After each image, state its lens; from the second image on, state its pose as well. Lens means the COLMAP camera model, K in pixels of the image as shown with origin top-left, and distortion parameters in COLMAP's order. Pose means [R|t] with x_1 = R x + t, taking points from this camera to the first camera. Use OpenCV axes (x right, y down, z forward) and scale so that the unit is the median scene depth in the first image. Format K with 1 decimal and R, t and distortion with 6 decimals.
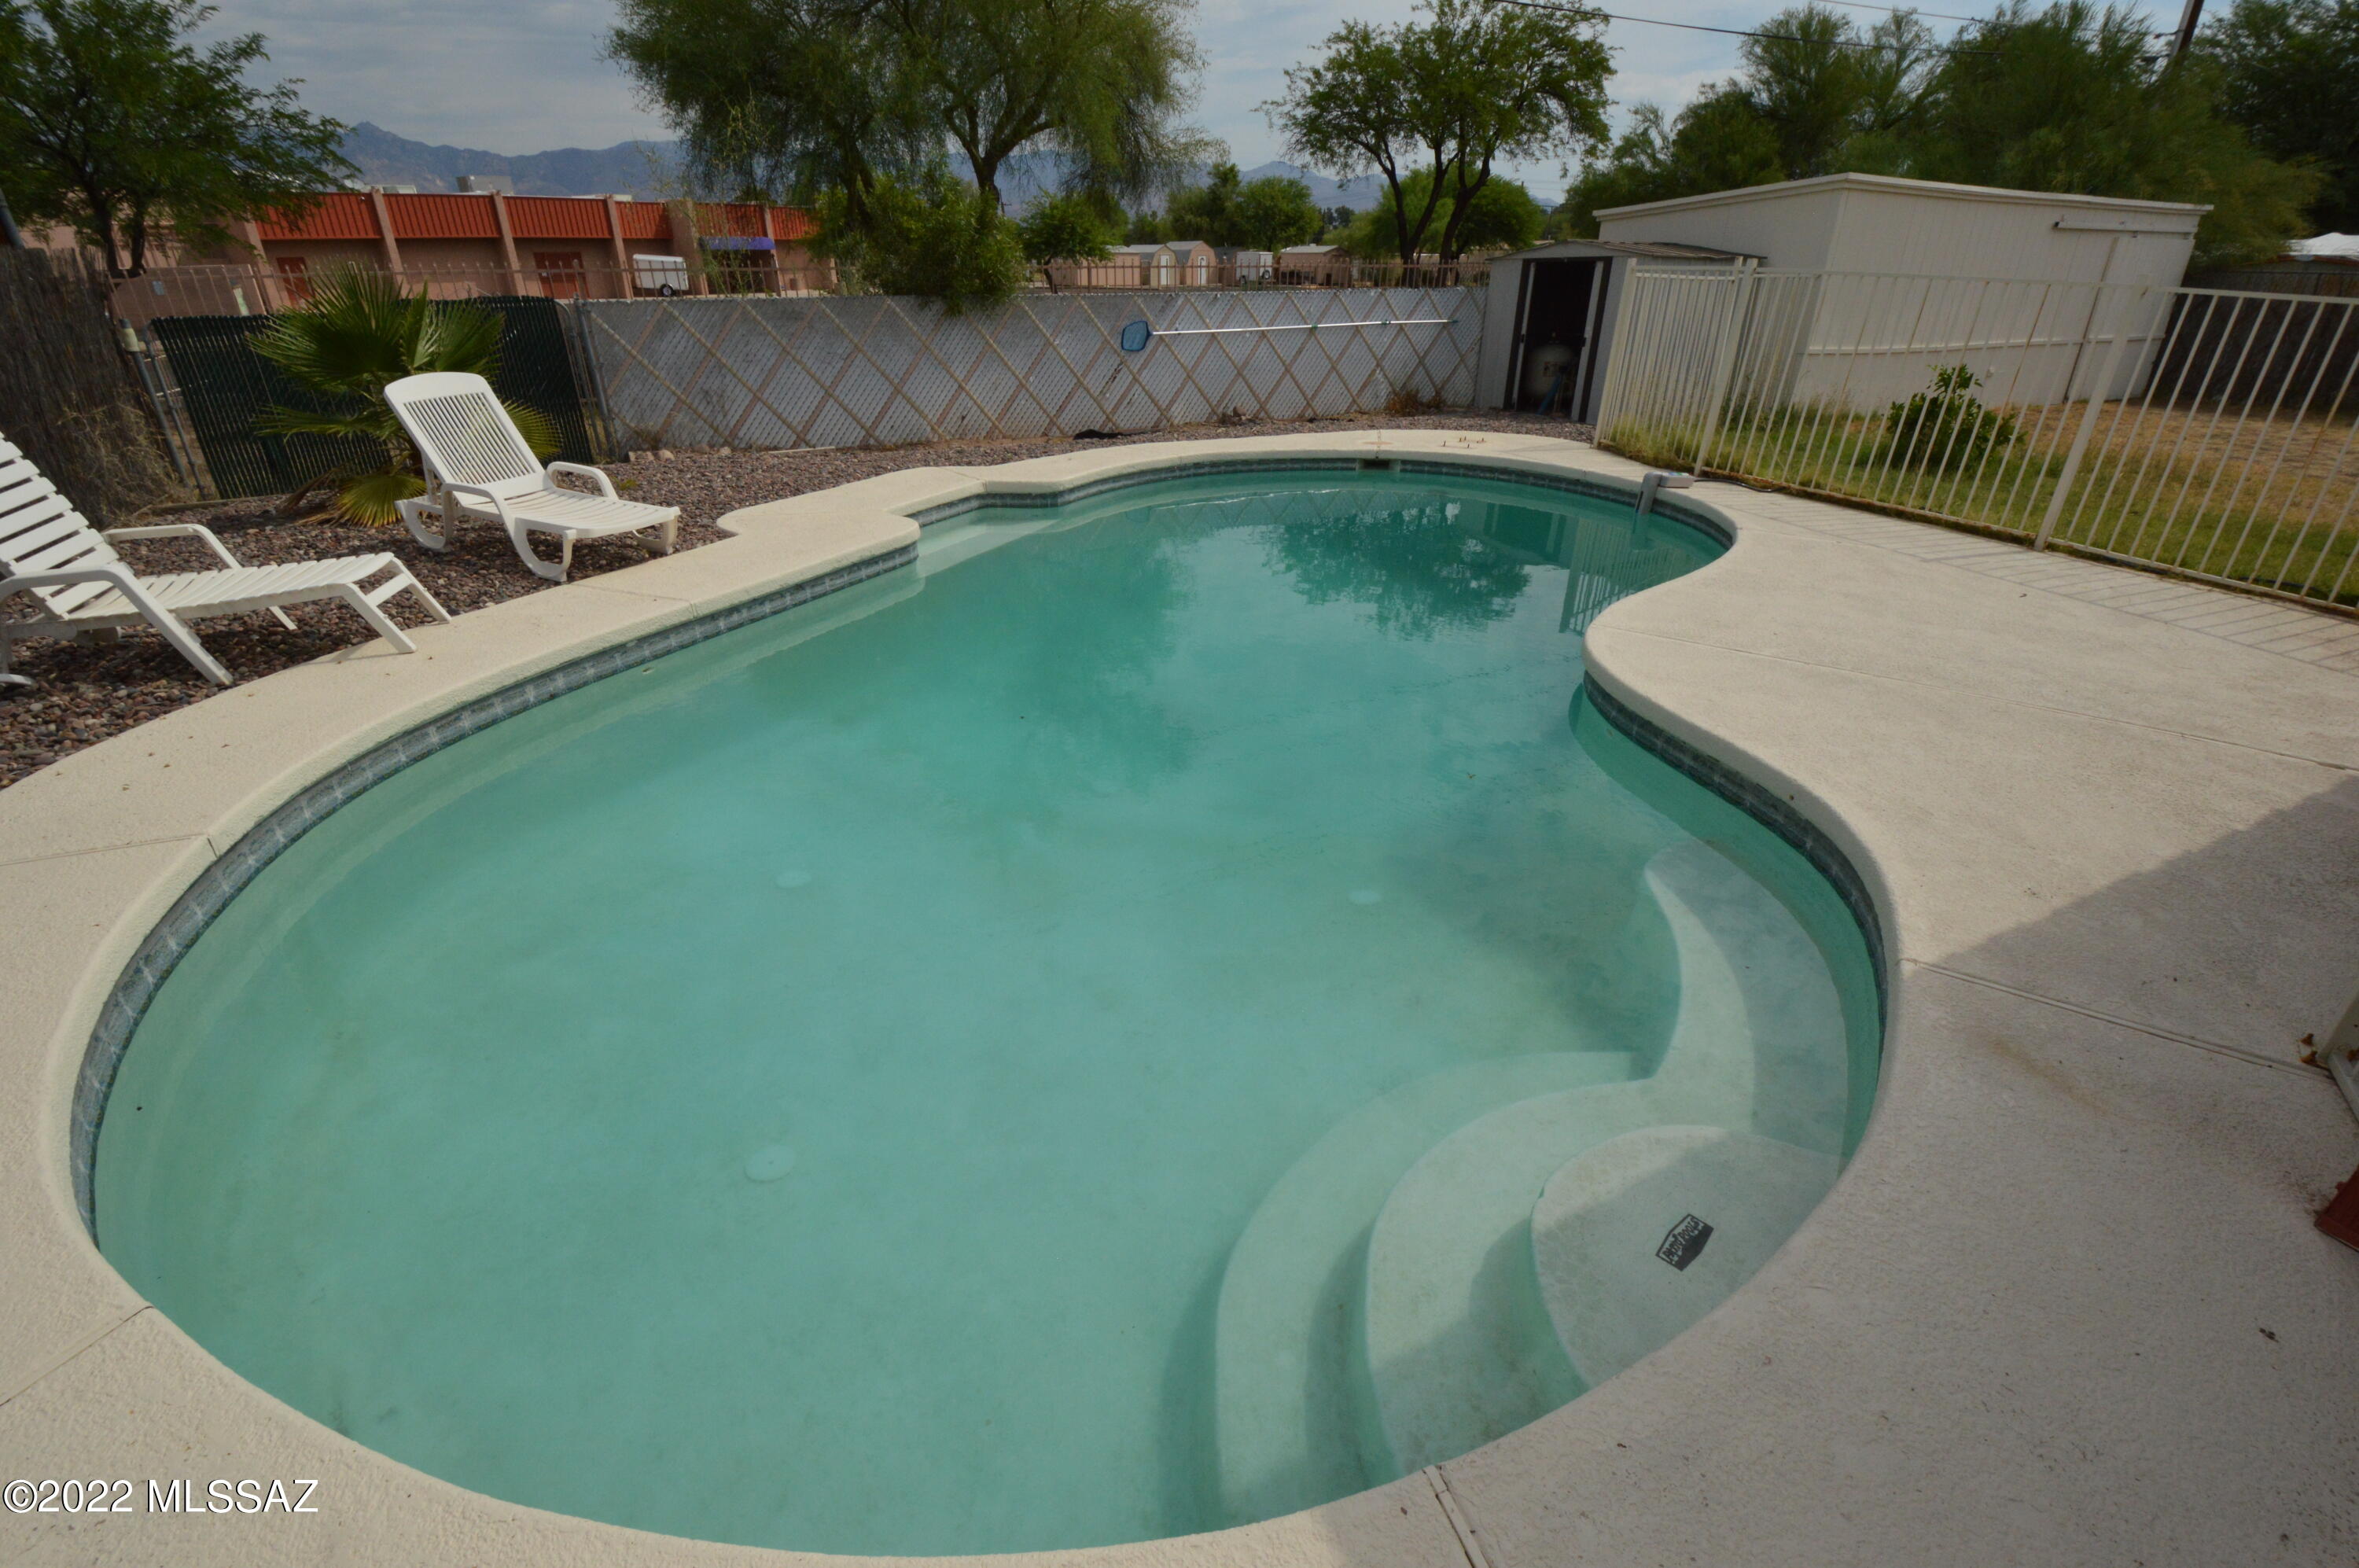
lens RADIAL K [[1042.5, 0, 1169.1], [0, 1042.5, 813.4], [0, 0, 1]] dist [0.011303, -0.020531]
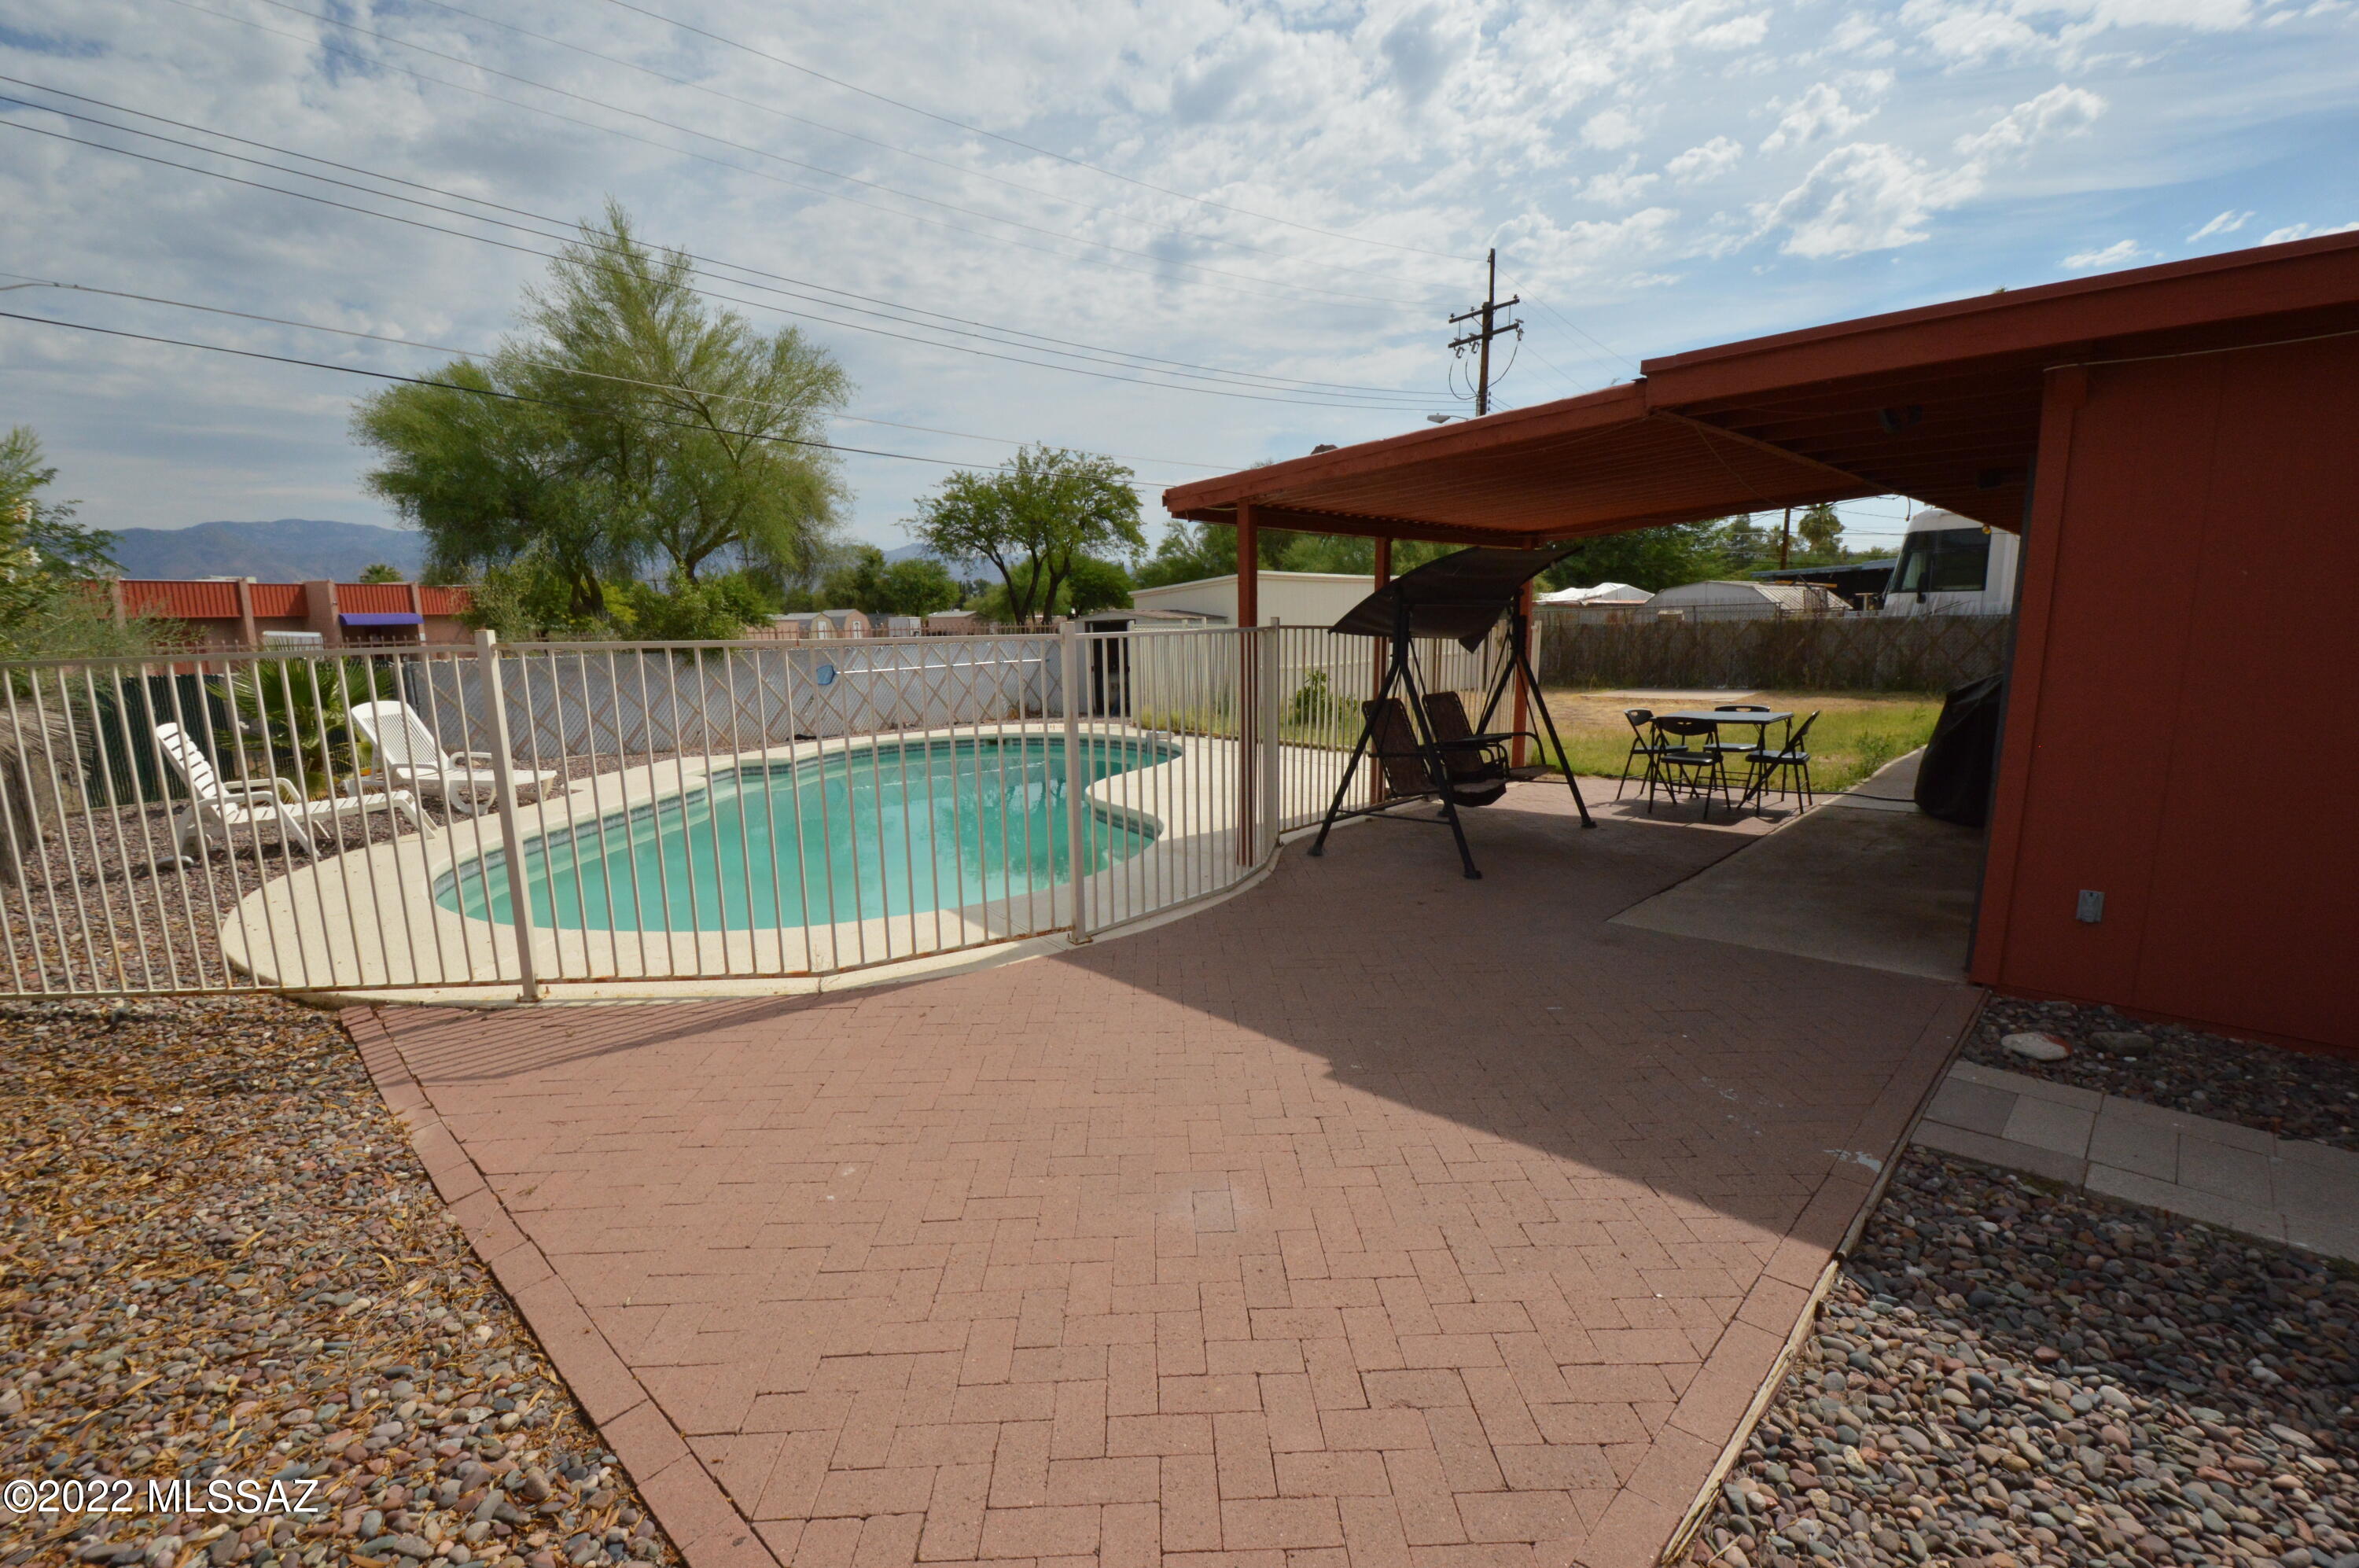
lens RADIAL K [[1042.5, 0, 1169.1], [0, 1042.5, 813.4], [0, 0, 1]] dist [0.011303, -0.020531]
pose [[0.950063, -0.074732, 0.302976, -0.018130], [0.162315, 0.947571, -0.275253, 0.112250], [-0.266521, 0.310685, 0.912382, -0.216385]]
